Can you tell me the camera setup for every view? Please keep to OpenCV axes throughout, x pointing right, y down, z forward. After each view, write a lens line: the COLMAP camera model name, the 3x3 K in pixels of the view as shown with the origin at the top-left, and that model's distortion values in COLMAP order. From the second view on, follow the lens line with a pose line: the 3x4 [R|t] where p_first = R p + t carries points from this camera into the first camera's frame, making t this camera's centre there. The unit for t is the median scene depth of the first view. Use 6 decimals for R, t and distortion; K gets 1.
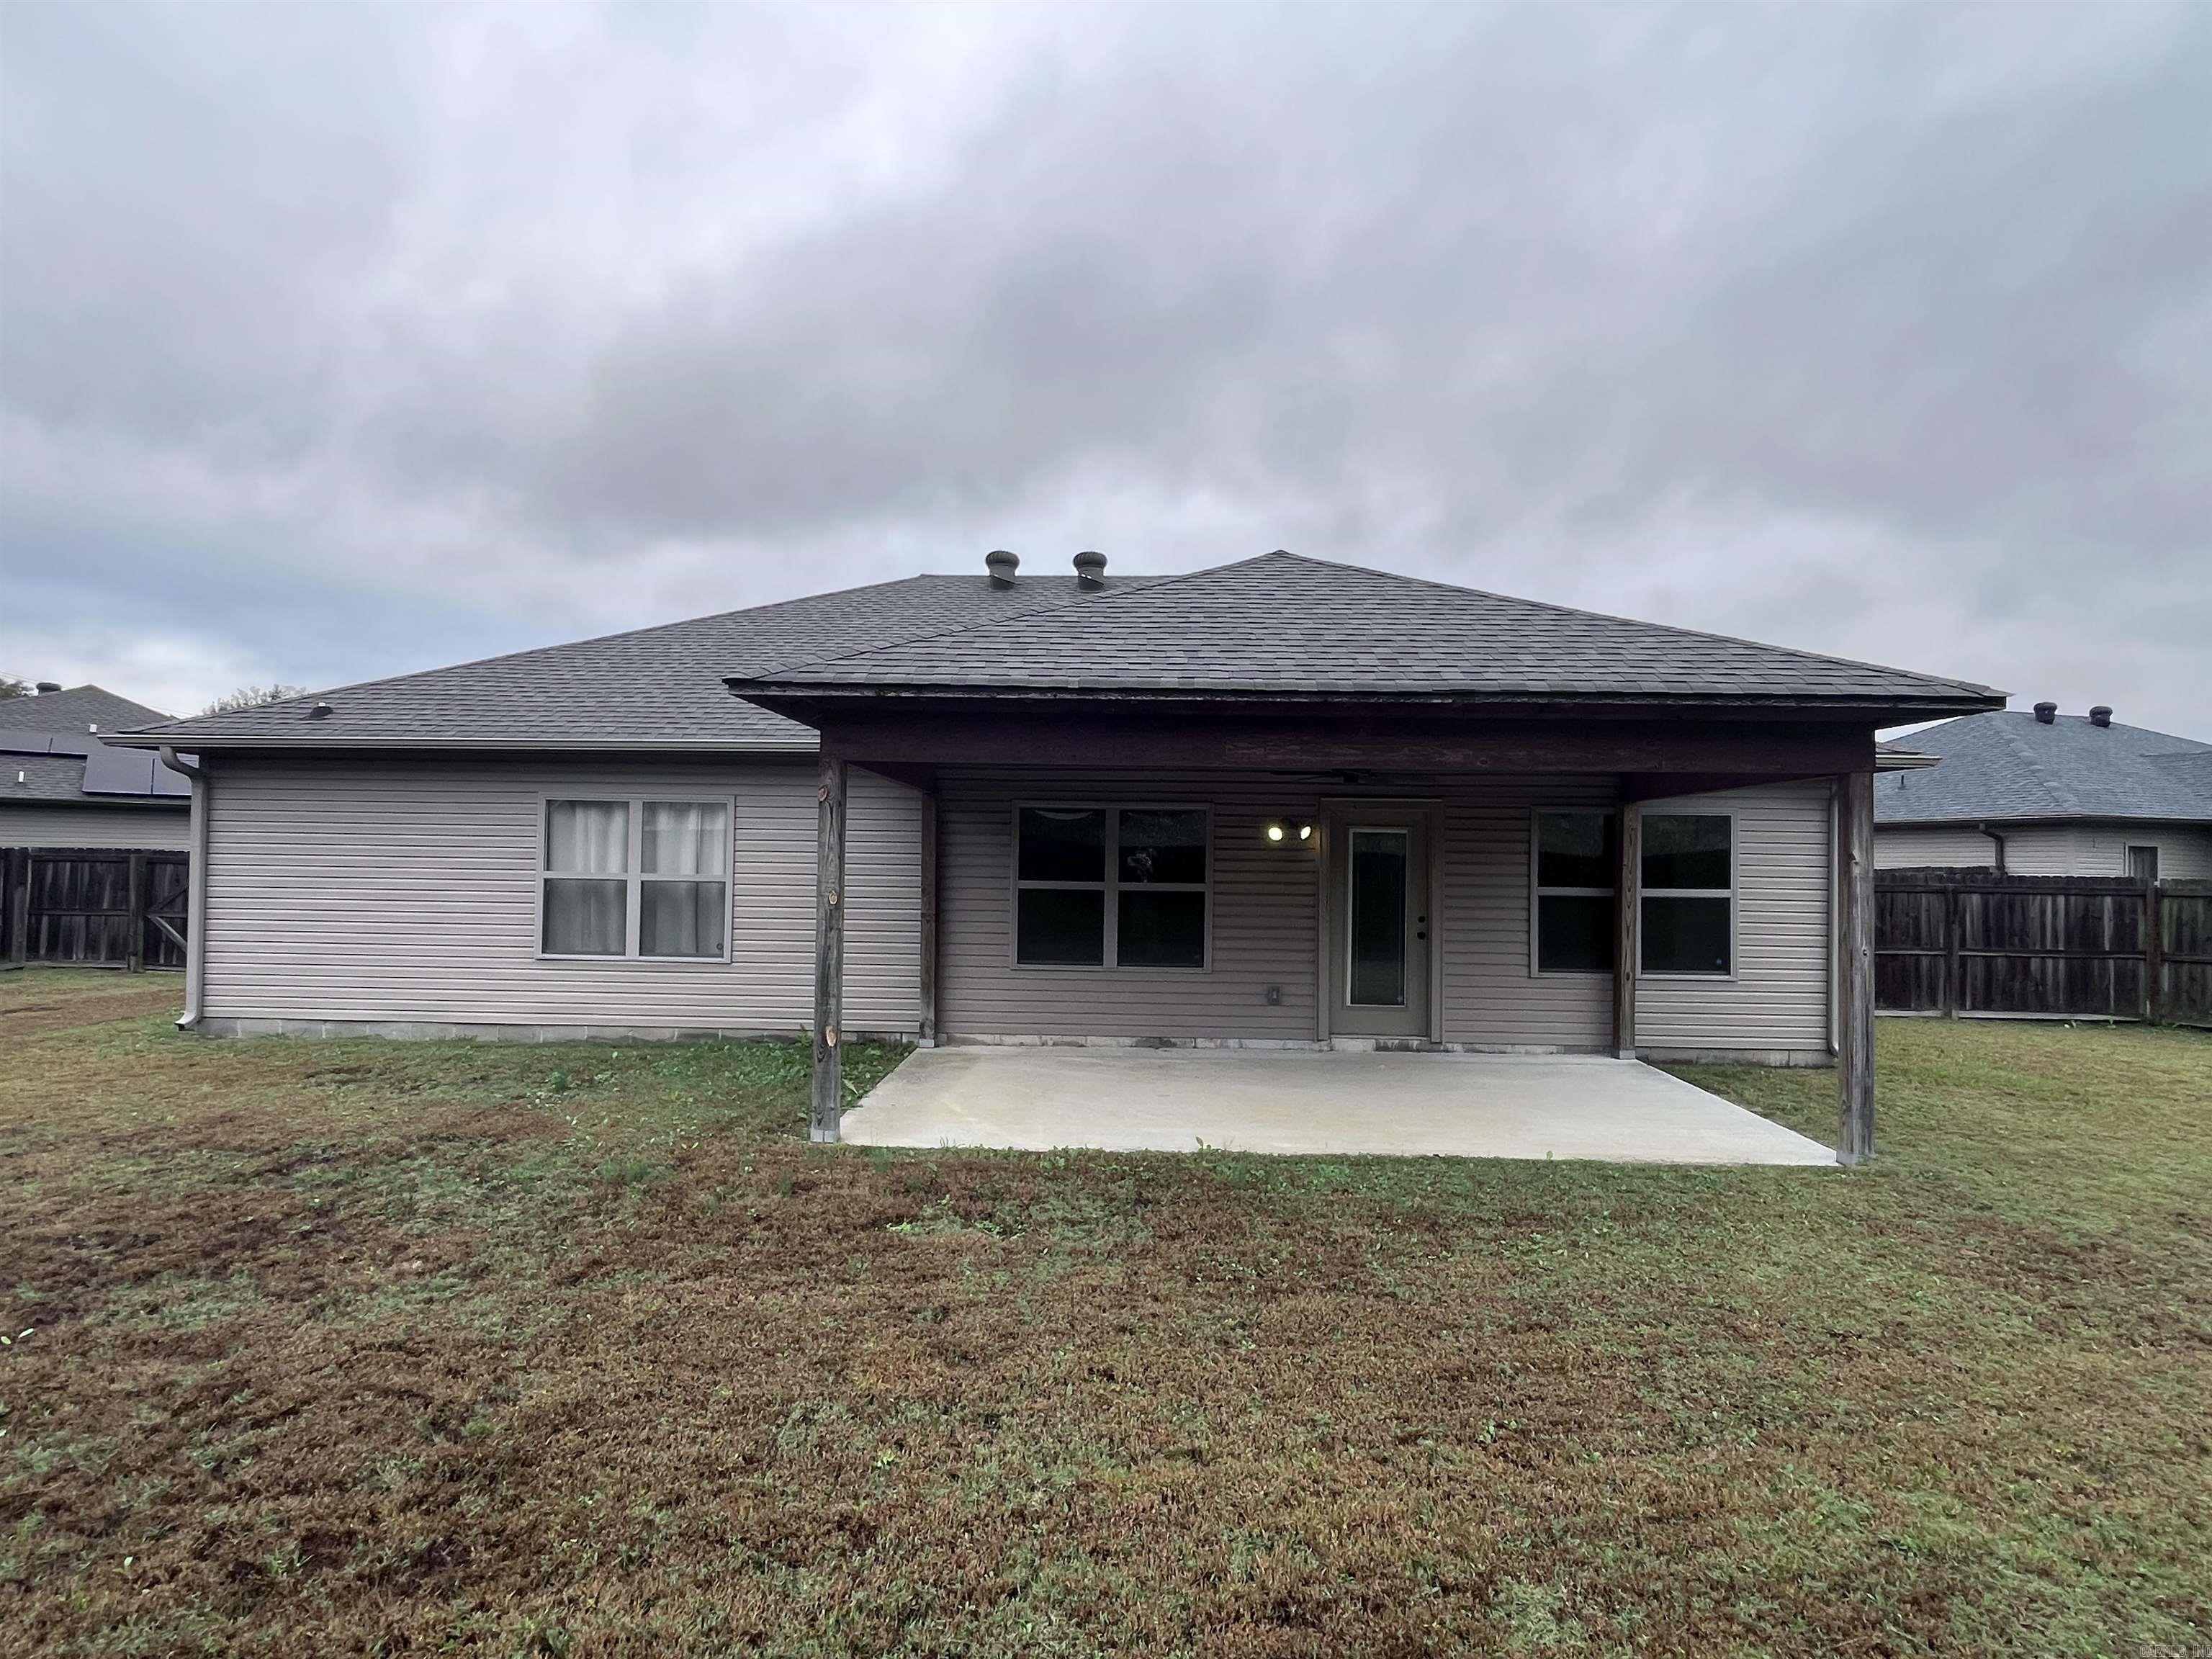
lens RADIAL K [[1130.0, 0, 1106.0], [0, 1130.0, 829.5], [0, 0, 1]] dist [-0.001327, -0.000465]
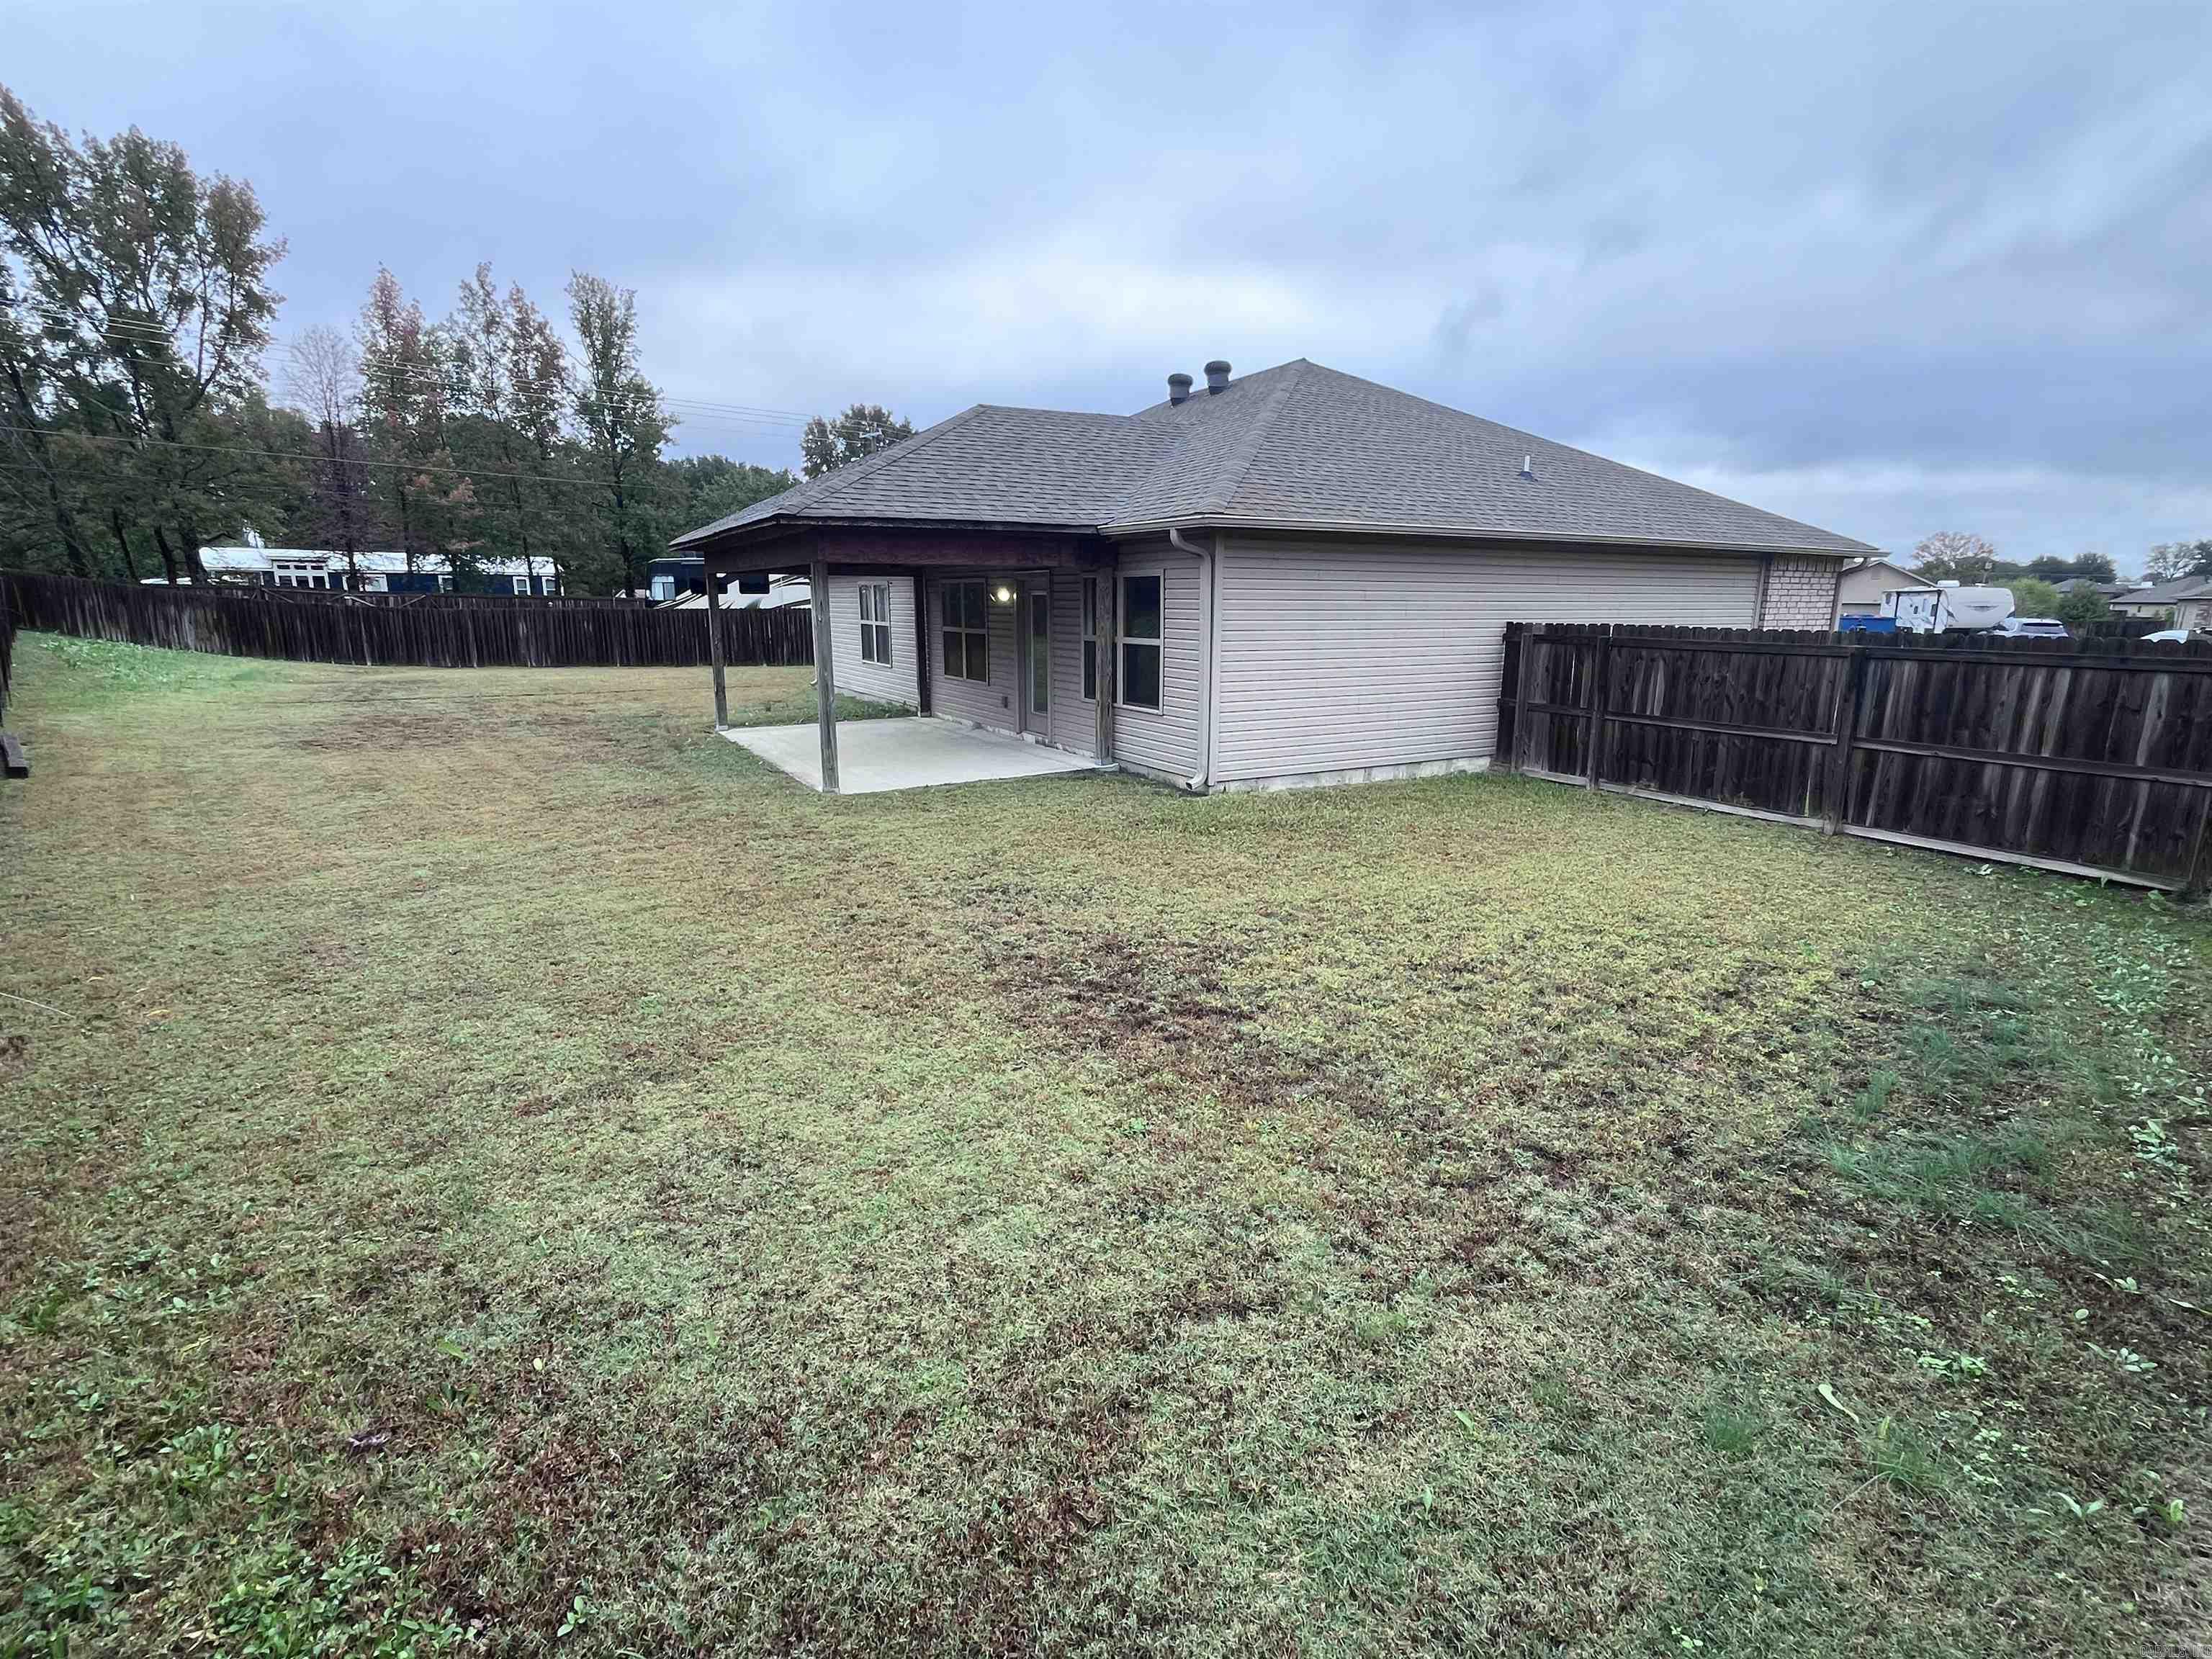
lens RADIAL K [[1044.1, 0, 1106.0], [0, 1044.1, 829.5], [0, 0, 1]] dist [-0.000623, -0.000258]
pose [[0.524266, 0.169704, -0.834473, 1.061796], [0.028177, 0.975947, 0.216178, 0.006327], [0.851088, -0.136847, 0.506875, 0.256895]]
